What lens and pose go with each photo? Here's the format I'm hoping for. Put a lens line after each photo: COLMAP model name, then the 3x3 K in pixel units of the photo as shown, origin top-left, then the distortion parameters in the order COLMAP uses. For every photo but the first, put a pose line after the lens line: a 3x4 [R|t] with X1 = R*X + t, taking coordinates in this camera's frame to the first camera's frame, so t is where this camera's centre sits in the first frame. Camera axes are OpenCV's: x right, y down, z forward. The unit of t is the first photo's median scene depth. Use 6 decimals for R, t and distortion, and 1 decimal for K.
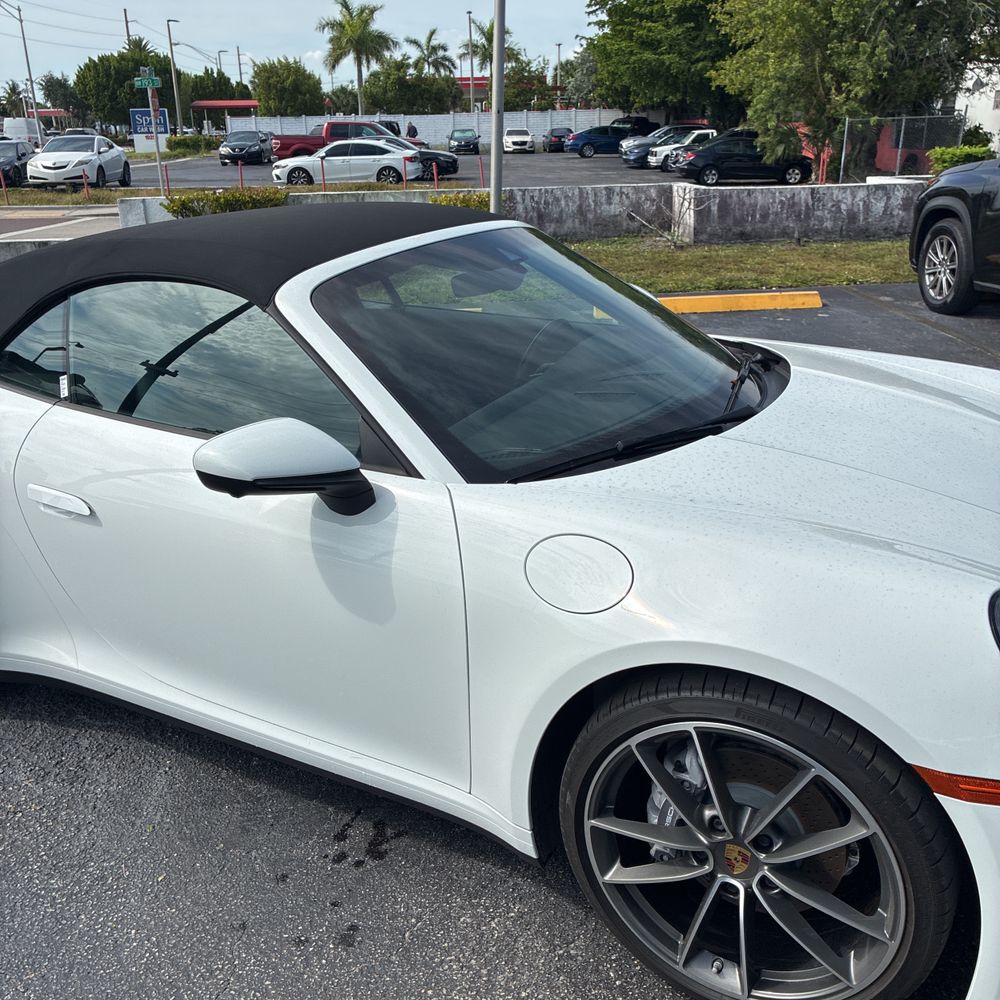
lens RADIAL K [[1016.3, 0, 504.9], [0, 1016.3, 501.2], [0, 0, 1]] dist [0.011818, 0.000000]
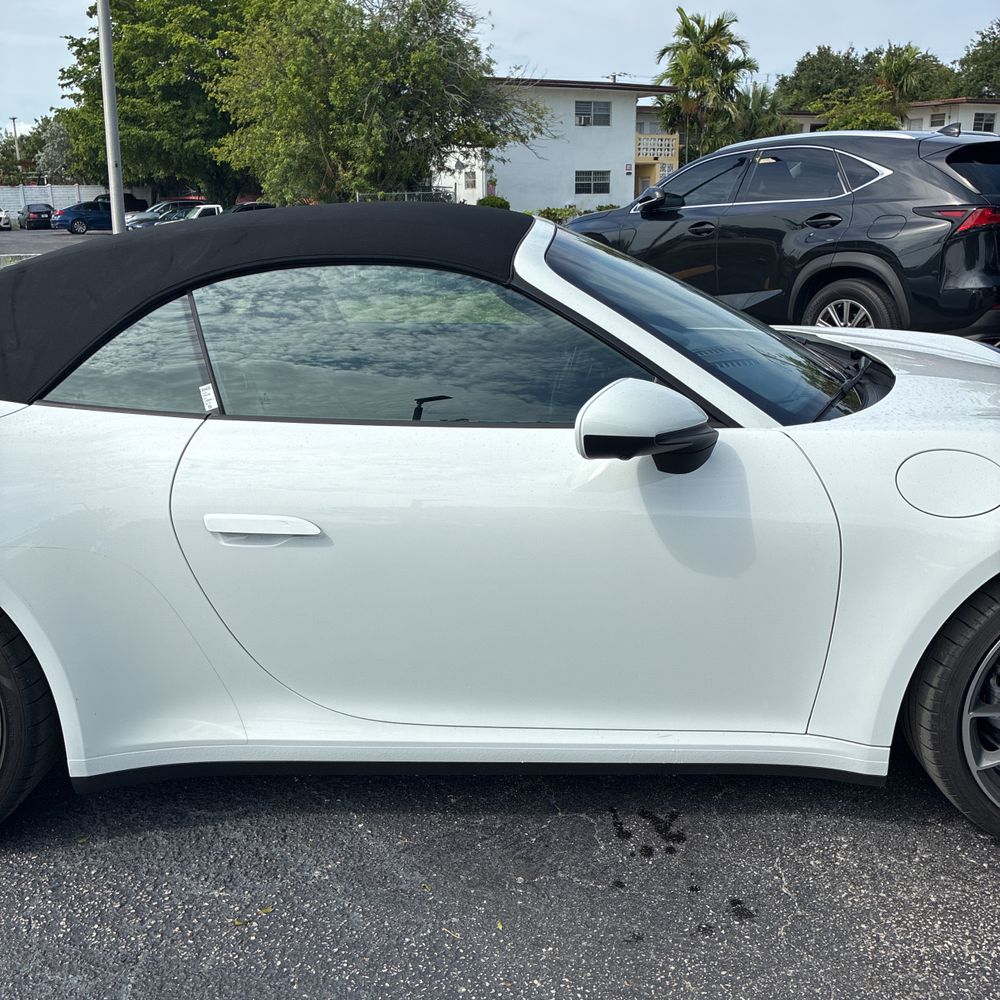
lens RADIAL K [[1016.3, 0, 493.0], [0, 1016.3, 495.8], [0, 0, 1]] dist [0.011818, 0.000000]
pose [[0.886337, -0.123668, 0.446221, -0.115381], [0.157664, 0.986694, -0.039714, 0.007043], [-0.435372, 0.105553, 0.894041, 0.032149]]
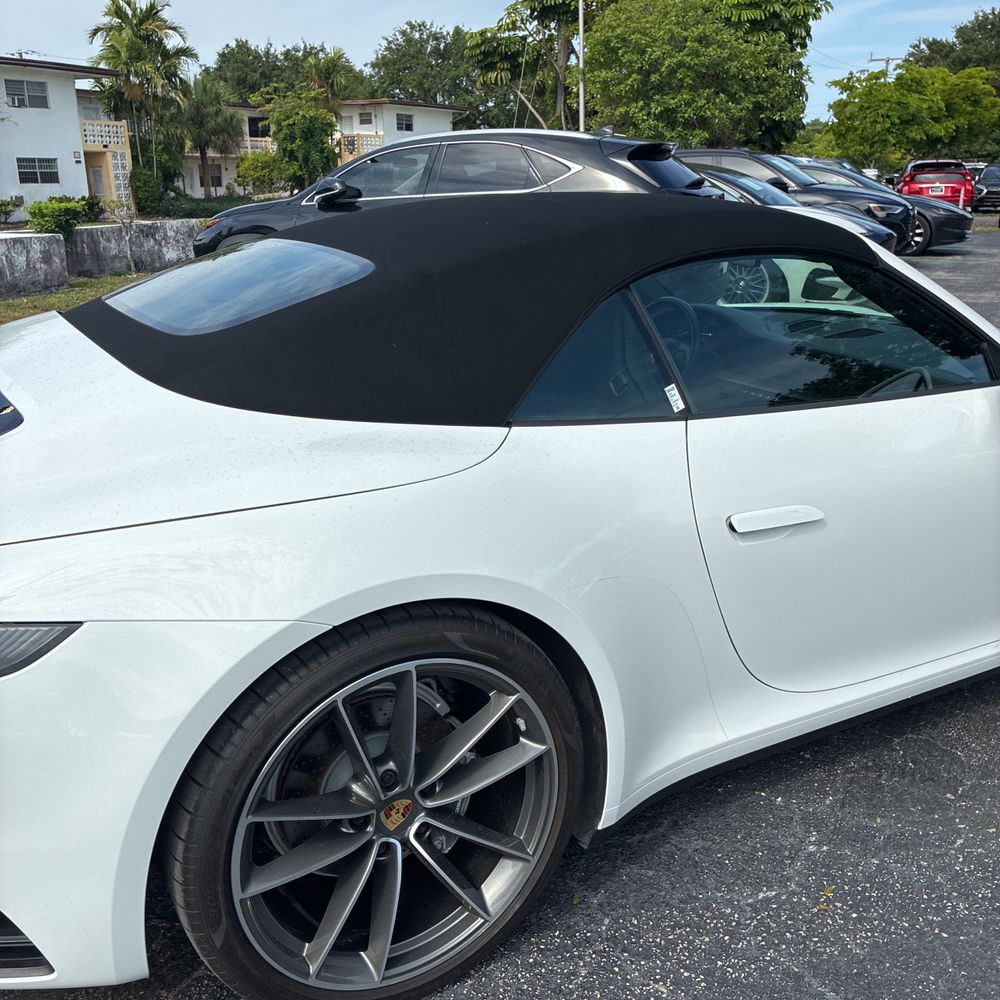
lens RADIAL K [[1016.3, 0, 493.4], [0, 1016.3, 506.1], [0, 0, 1]] dist [0.011818, 0.000000]
pose [[0.525367, -0.242498, 0.815588, -0.222518], [0.291822, 0.951743, 0.095001, -0.027973], [-0.799268, 0.188096, 0.570780, 0.128575]]
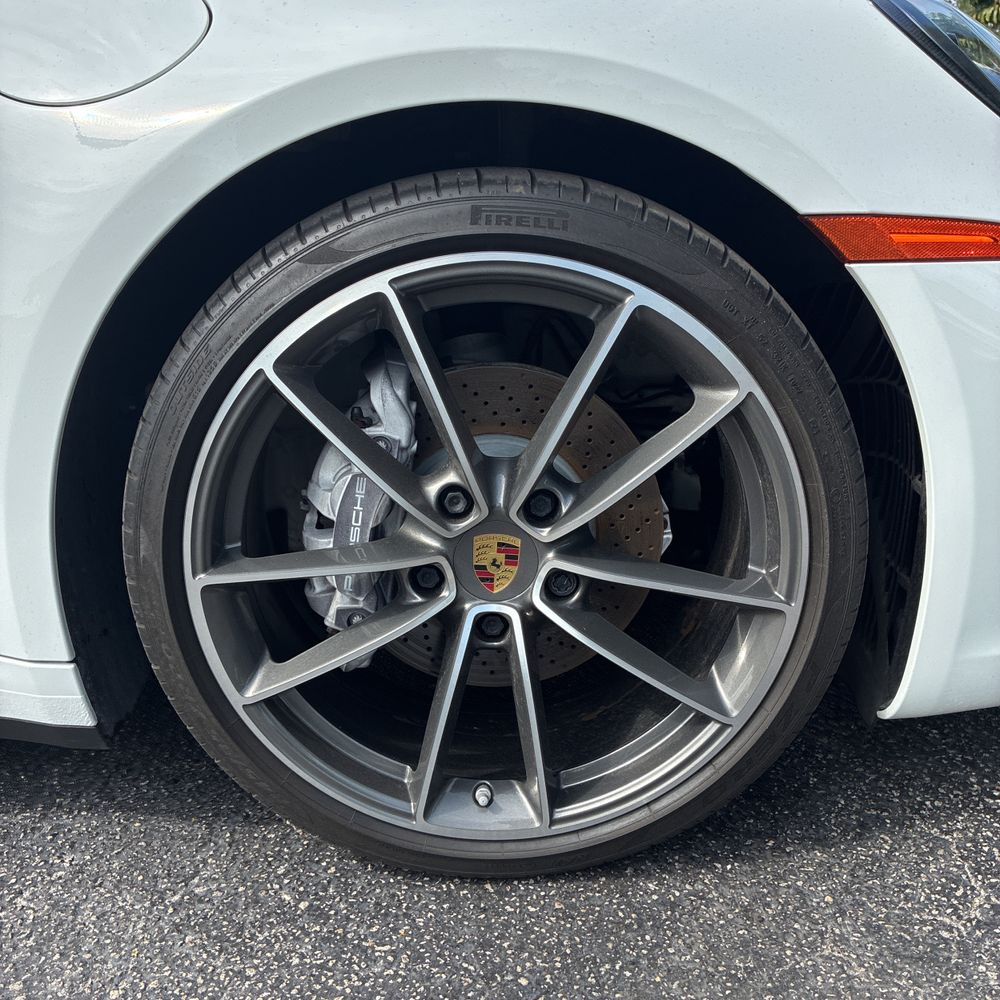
lens RADIAL K [[1016.3, 0, 491.6], [0, 1016.3, 492.4], [0, 0, 1]] dist [0.011818, 0.000000]
pose [[0.874647, -0.148499, 0.461456, -0.001753], [0.182528, 0.982752, -0.029712, 0.044230], [-0.449084, 0.110216, 0.886666, 0.070490]]
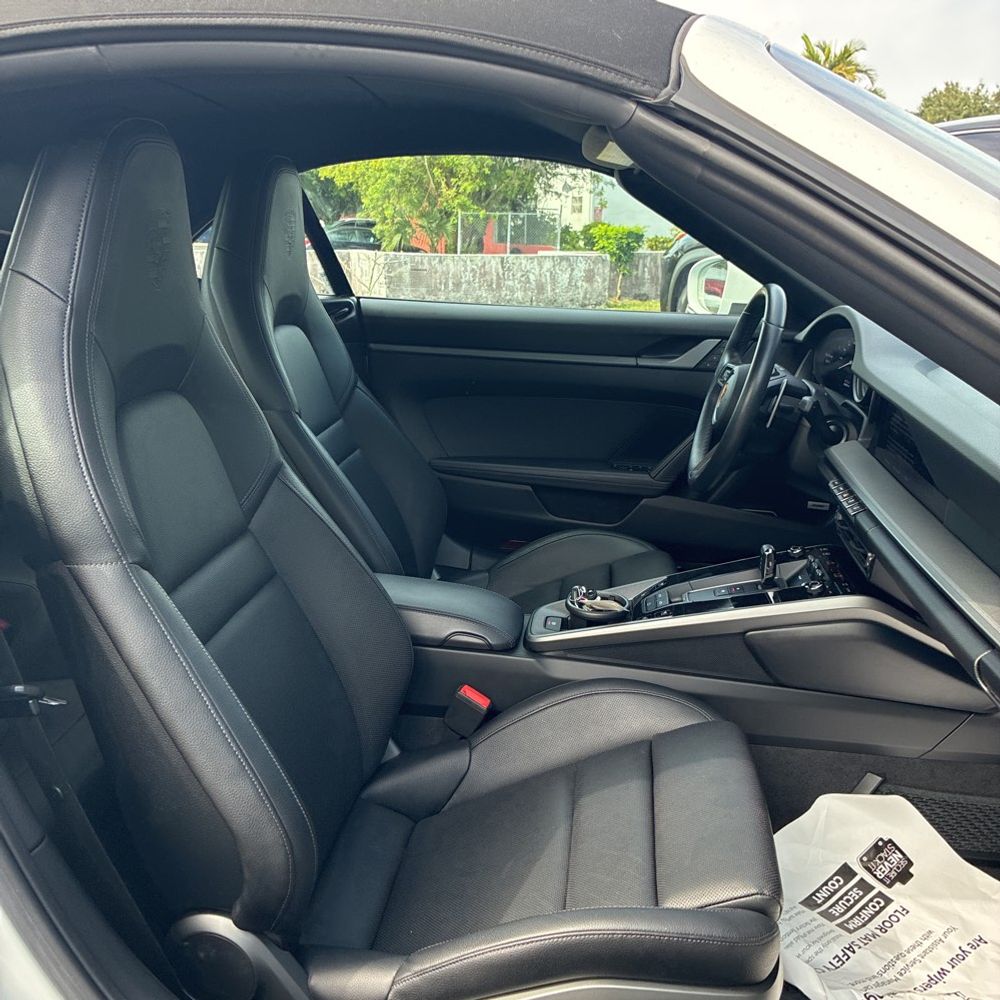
lens RADIAL K [[1016.3, 0, 505.5], [0, 1016.3, 495.5], [0, 0, 1]] dist [0.011818, 0.000000]
pose [[0.923143, -0.061975, 0.379429, -0.066757], [0.098410, 0.992133, -0.077377, -0.008965], [-0.371648, 0.108769, 0.921980, 0.127175]]
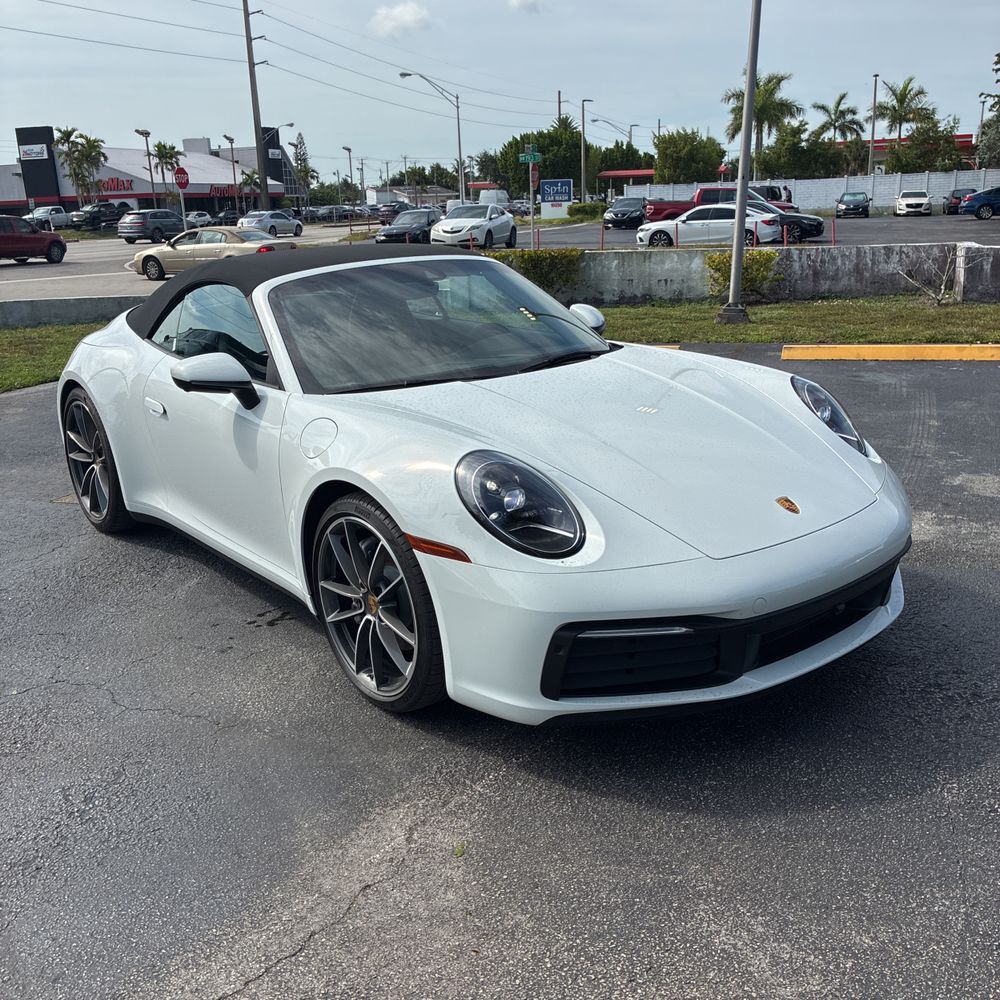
lens RADIAL K [[1016.3, 0, 501.3], [0, 1016.3, 503.4], [0, 0, 1]] dist [0.011818, 0.000000]
pose [[0.925525, 0.095917, -0.366339, 0.142099], [-0.116378, 0.992619, -0.034125, 0.028617], [0.360361, 0.074217, 0.929856, -0.075625]]
